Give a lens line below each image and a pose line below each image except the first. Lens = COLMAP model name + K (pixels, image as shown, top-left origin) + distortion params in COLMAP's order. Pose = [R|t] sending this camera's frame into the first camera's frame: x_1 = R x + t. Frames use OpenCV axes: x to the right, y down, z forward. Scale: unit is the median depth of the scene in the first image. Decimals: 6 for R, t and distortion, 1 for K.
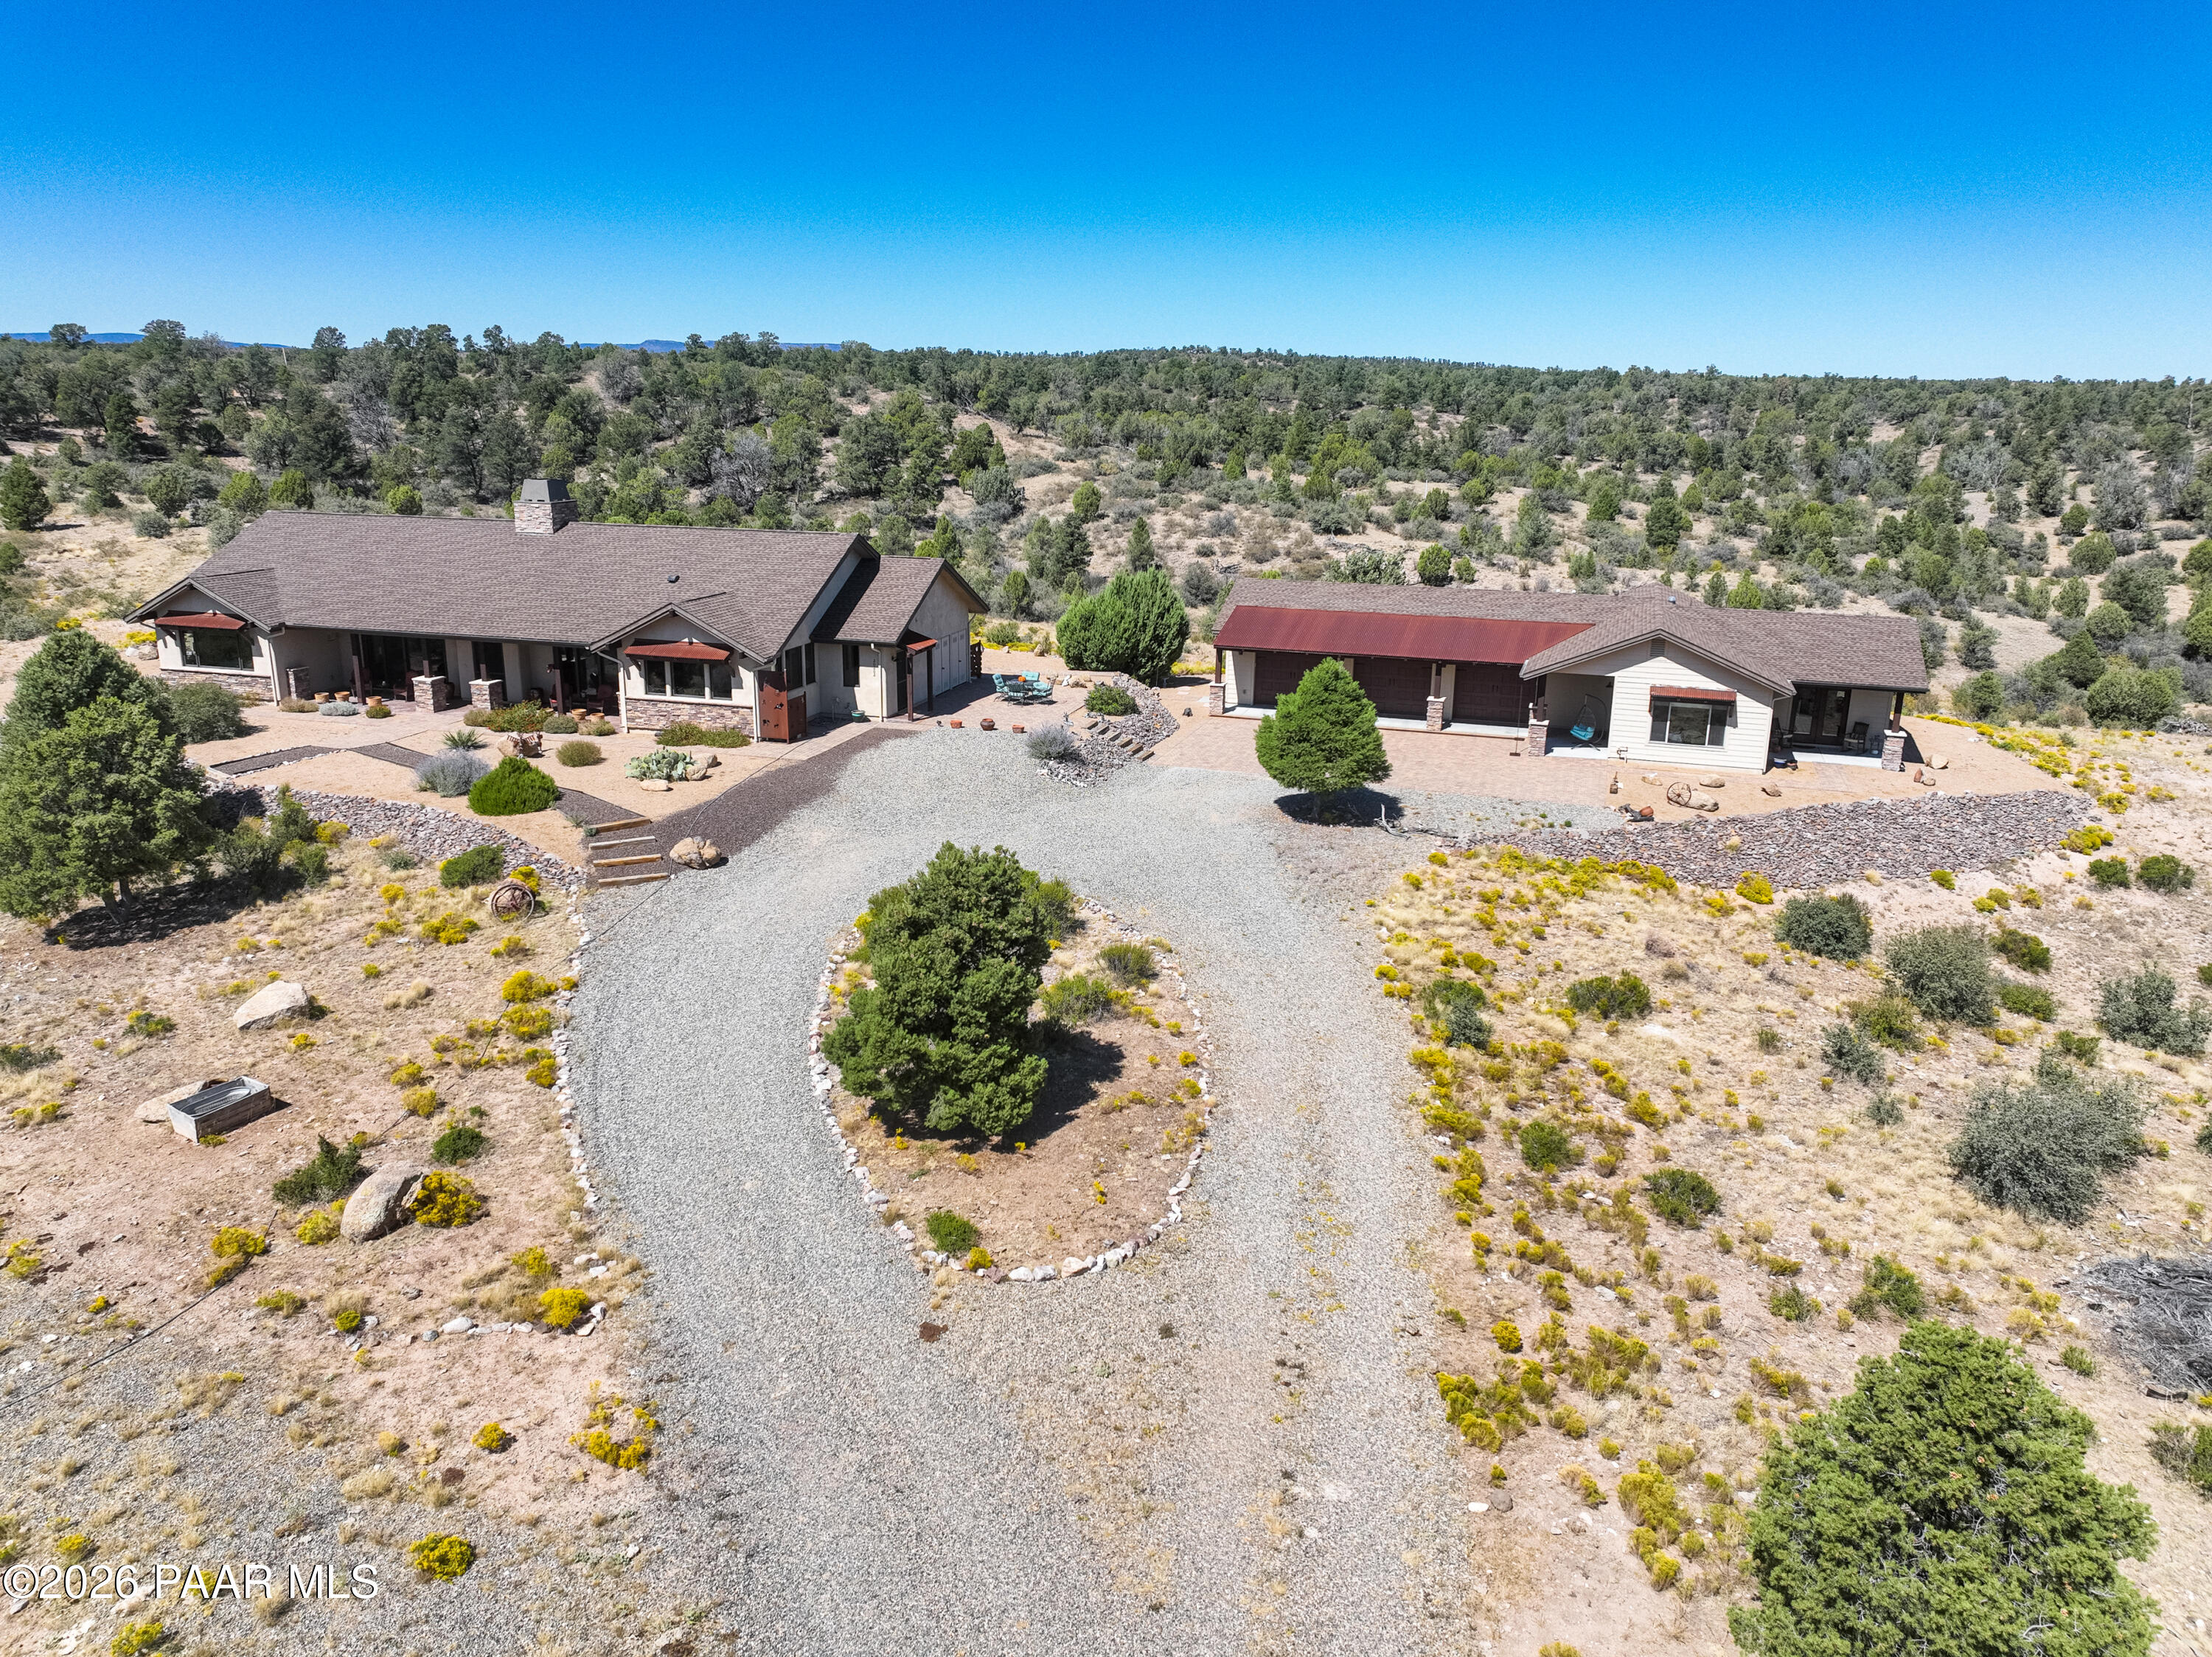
lens RADIAL K [[1557.4, 0, 1107.4], [0, 1557.4, 825.5], [0, 0, 1]] dist [-0.001990, 0.018616]
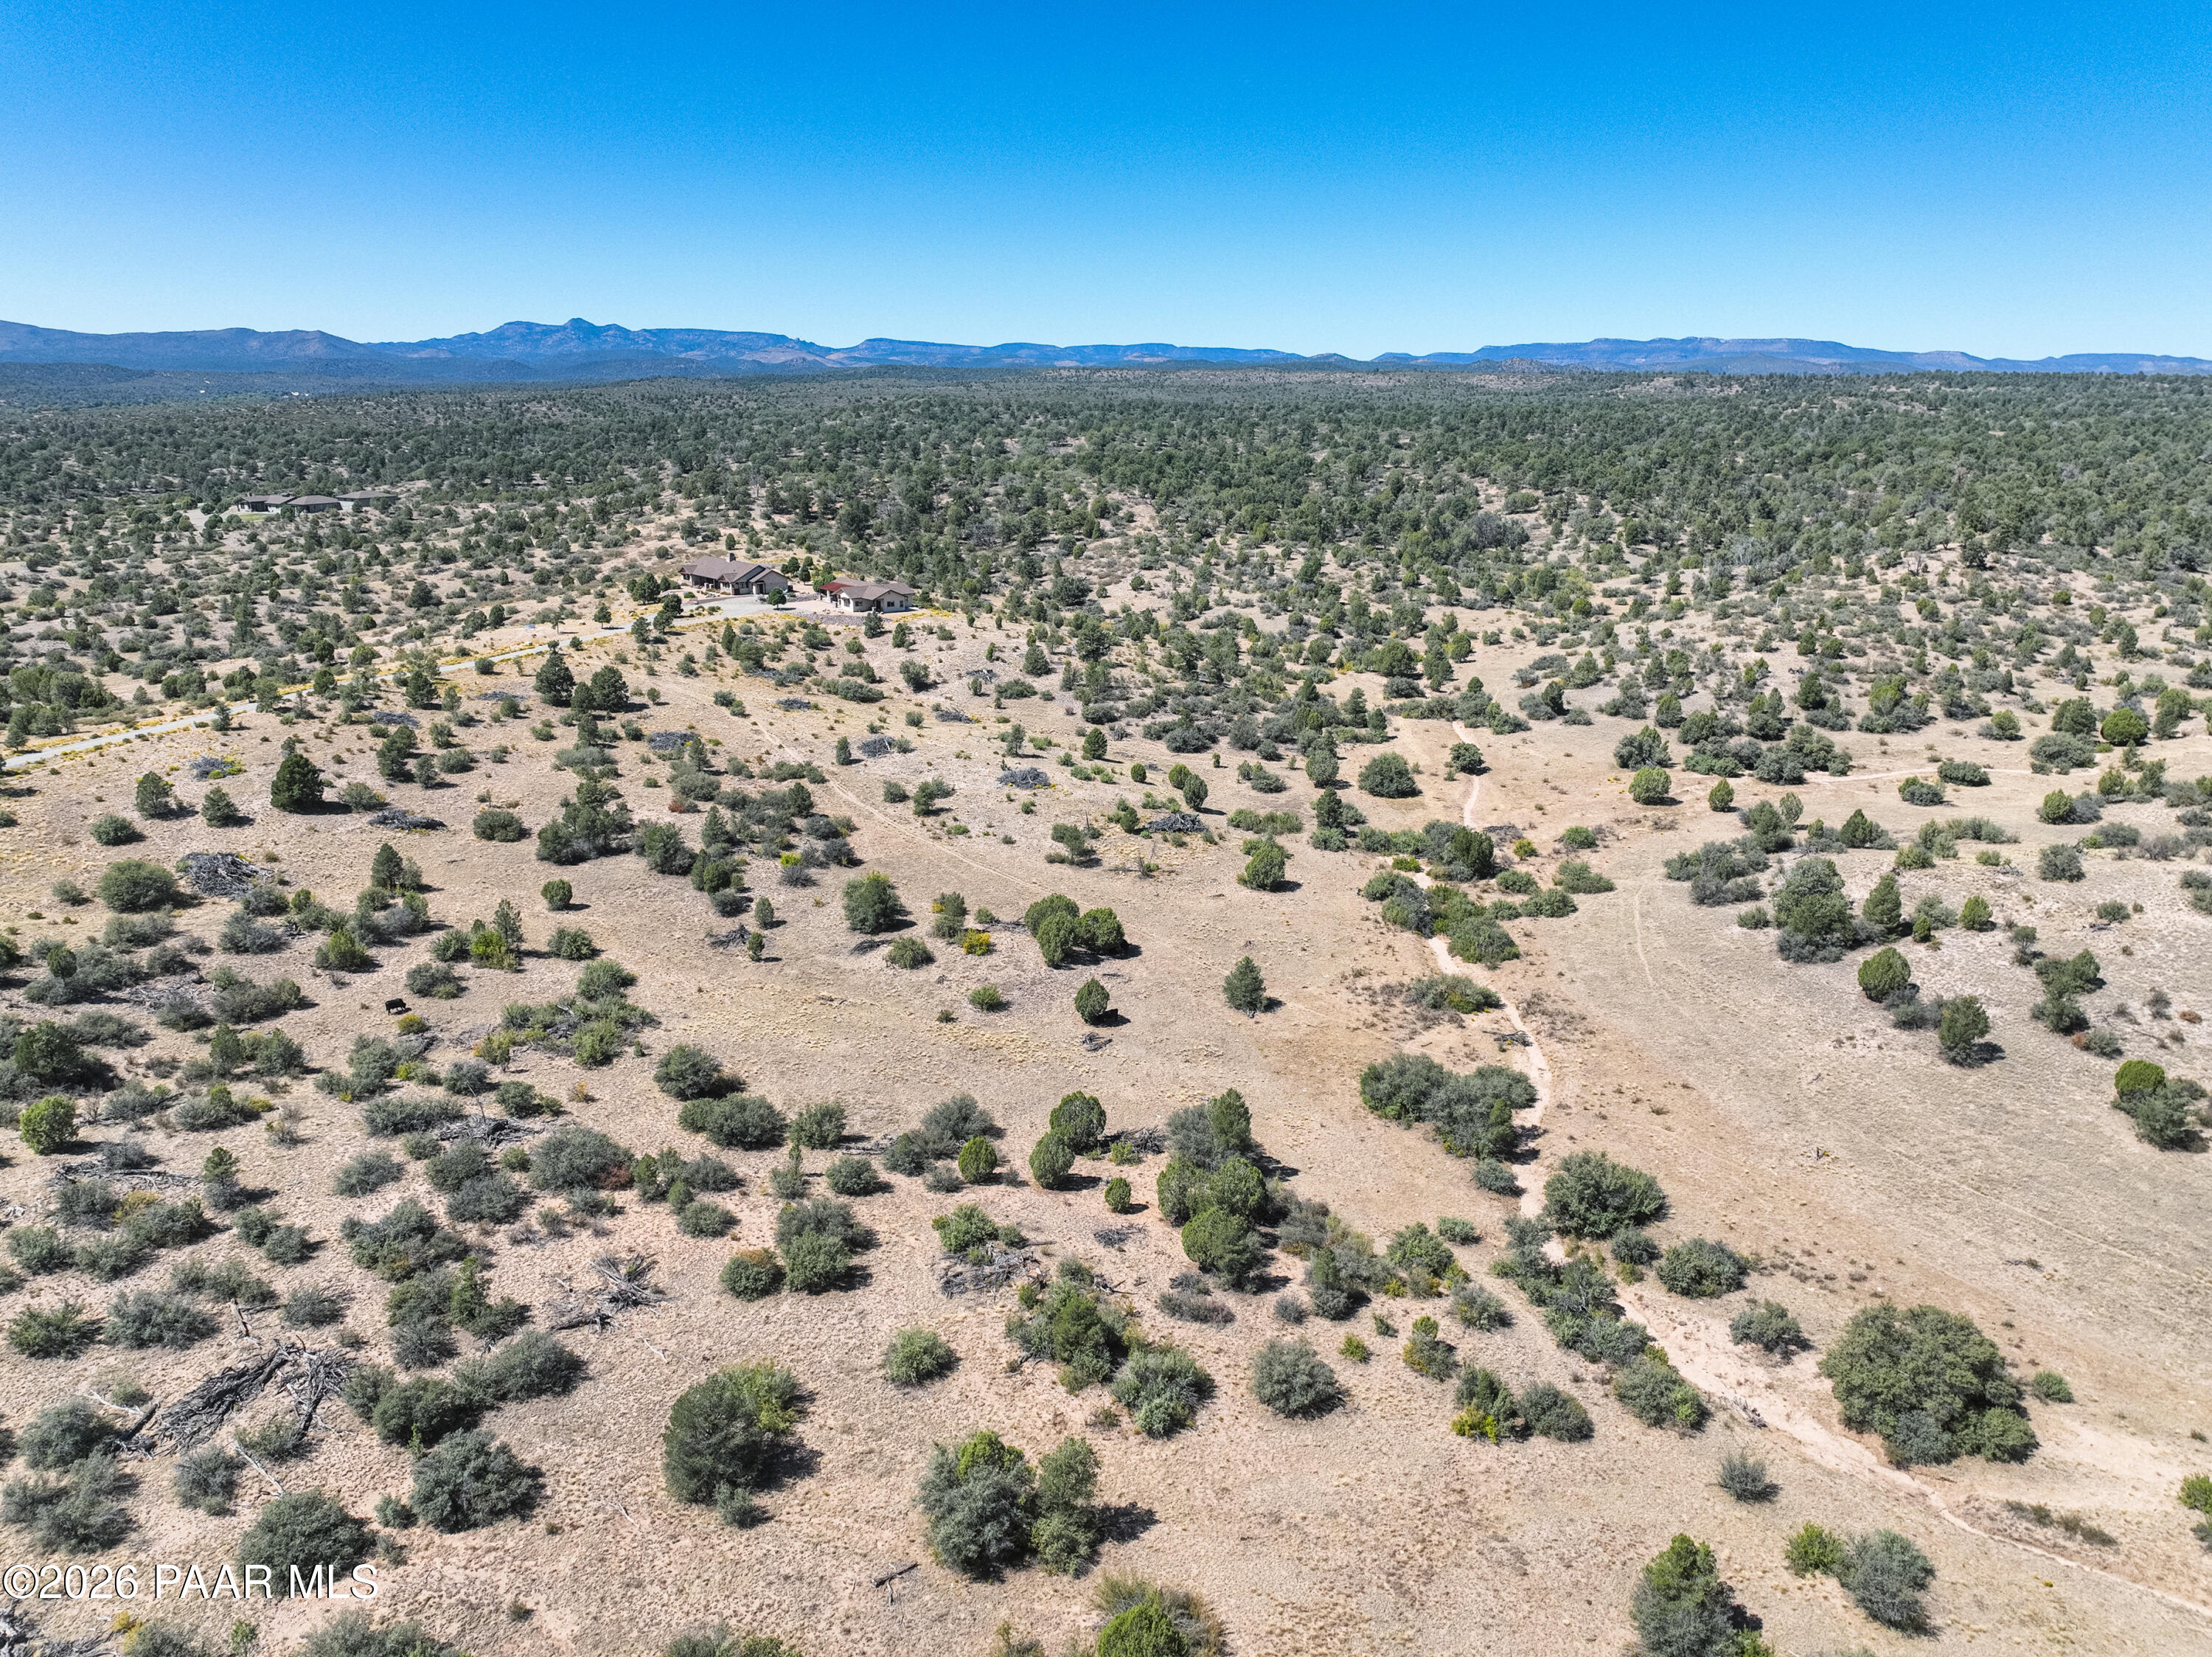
lens RADIAL K [[1557.4, 0, 1088.4], [0, 1557.4, 827.0], [0, 0, 1]] dist [-0.001990, 0.018616]
pose [[0.833229, 0.144802, -0.533630, 1.408506], [-0.142564, 0.988730, 0.045689, 0.121164], [0.534232, 0.038007, 0.844483, -1.122732]]
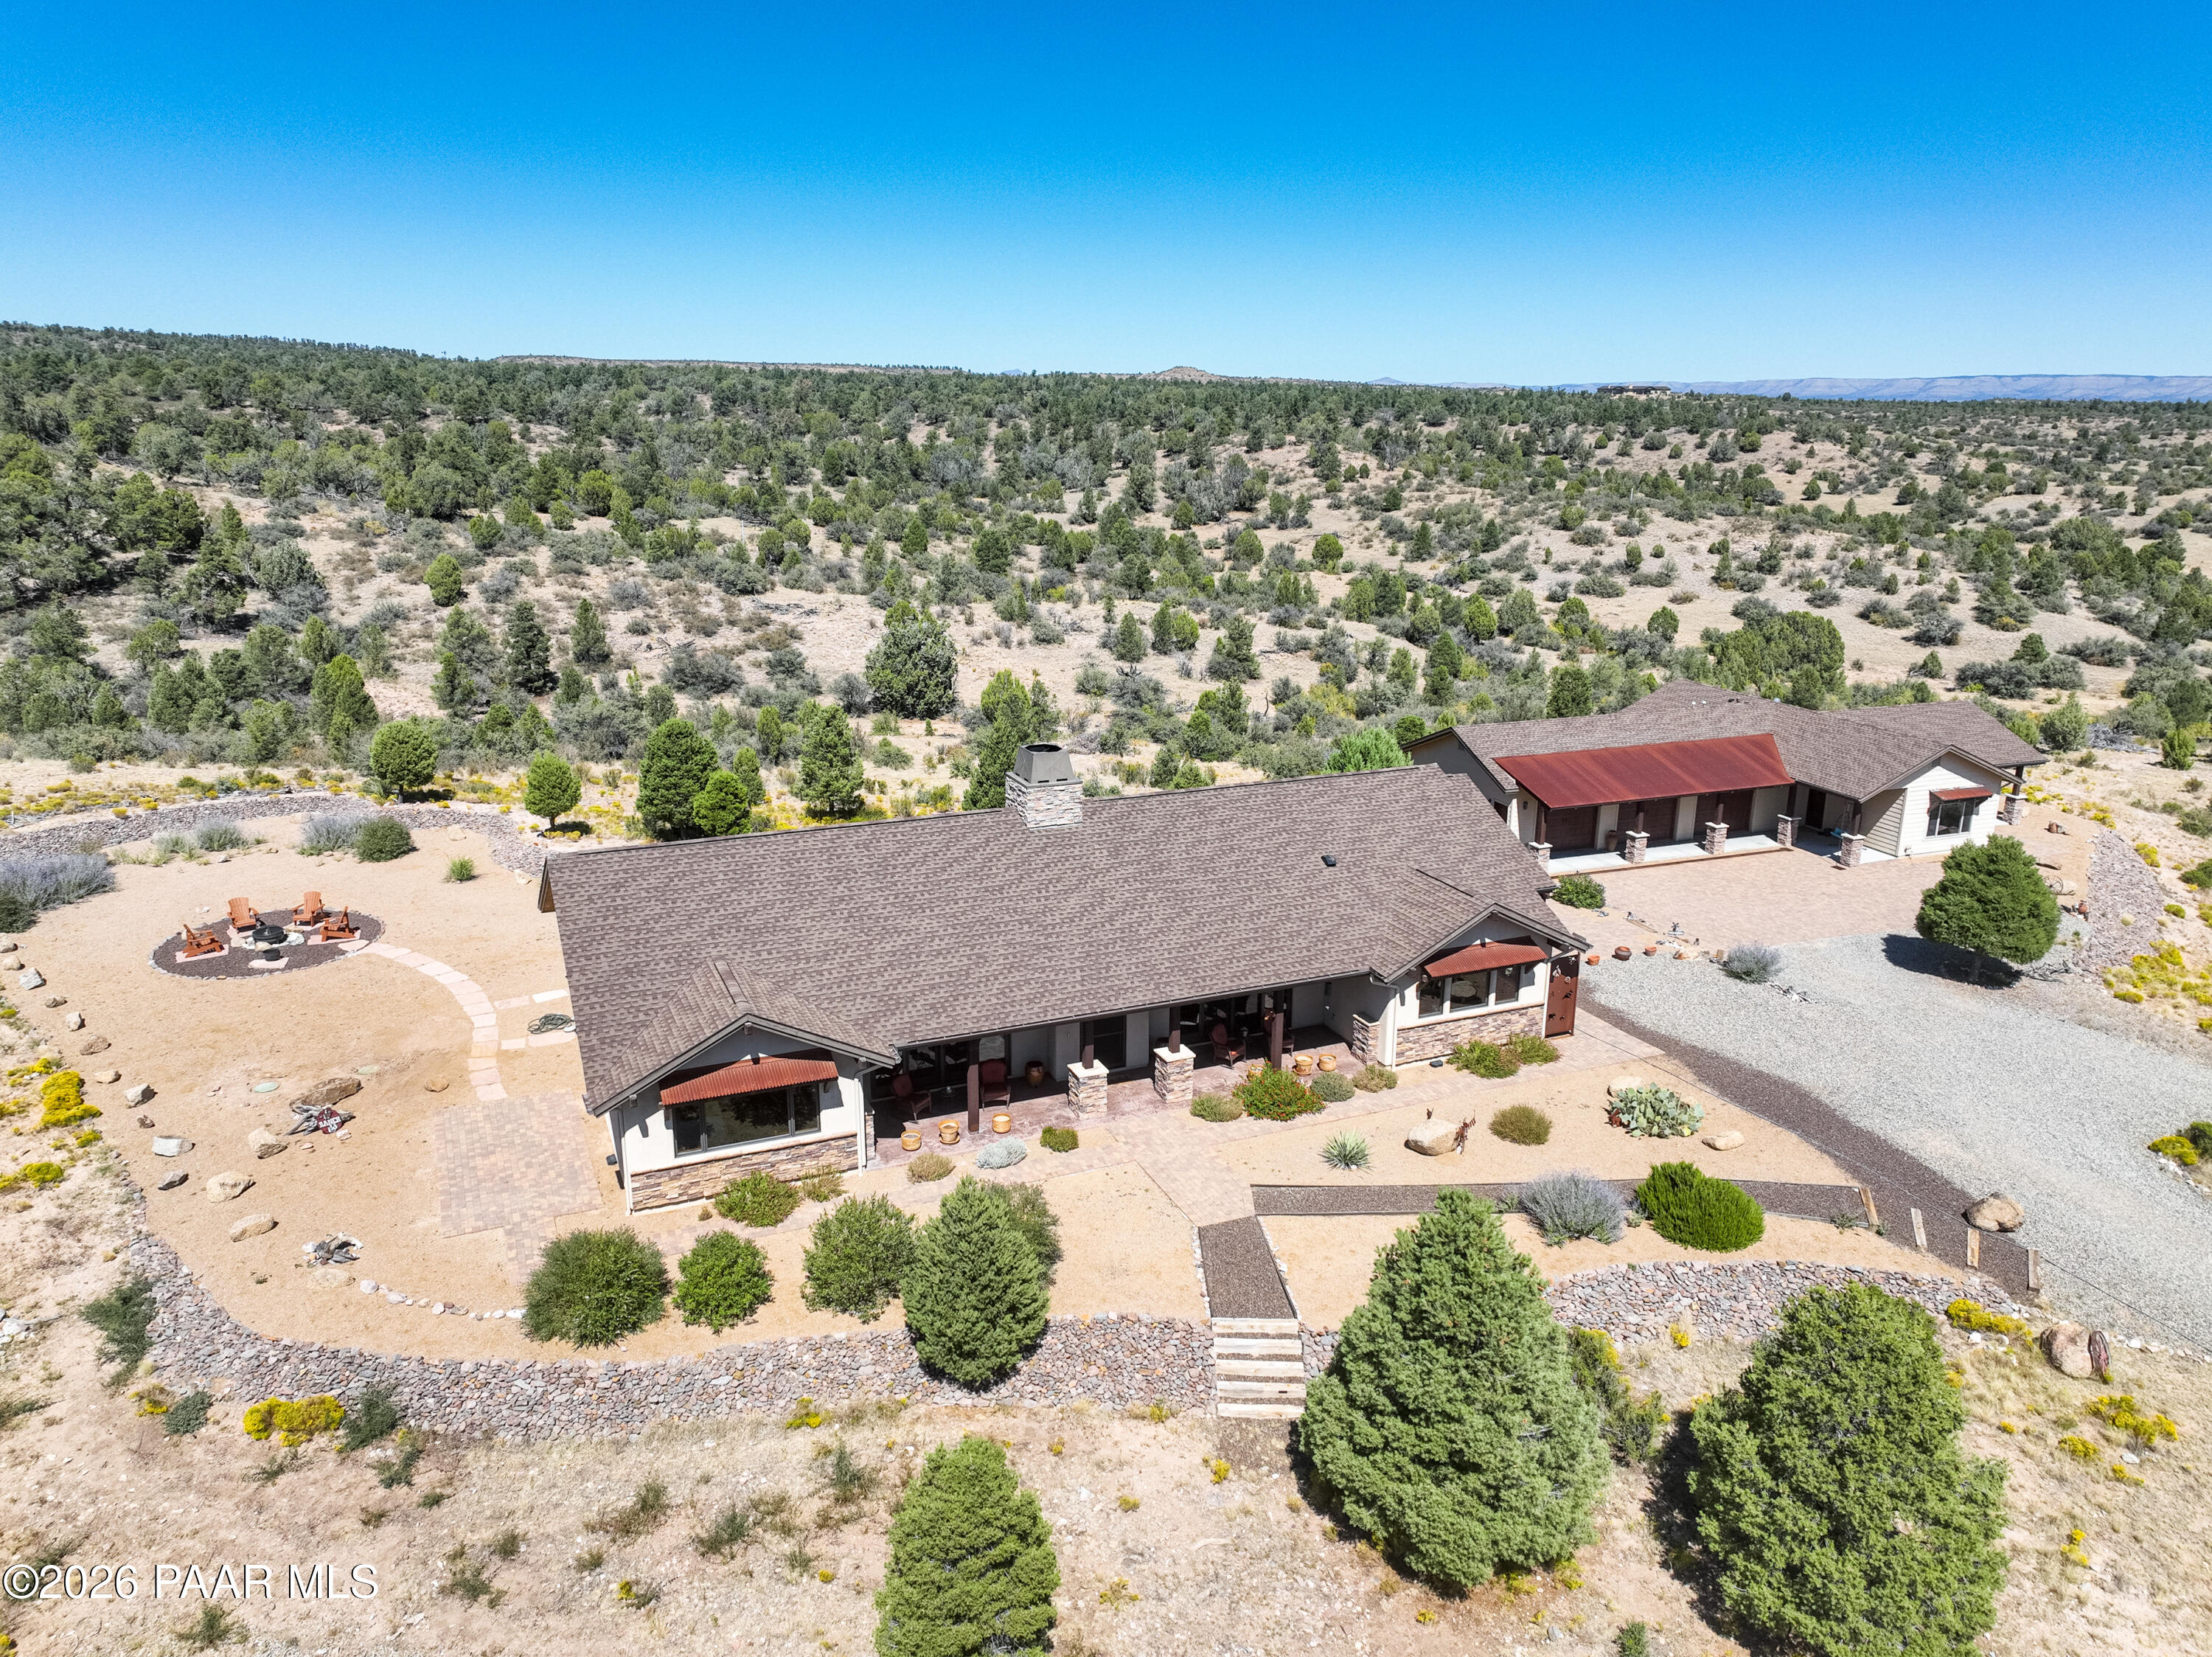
lens RADIAL K [[1557.4, 0, 1108.8], [0, 1557.4, 825.5], [0, 0, 1]] dist [-0.001990, 0.018616]
pose [[0.773509, -0.177493, 0.608424, -0.260923], [0.169448, 0.982955, 0.071329, -0.078075], [-0.610714, 0.047922, 0.790400, 0.140397]]
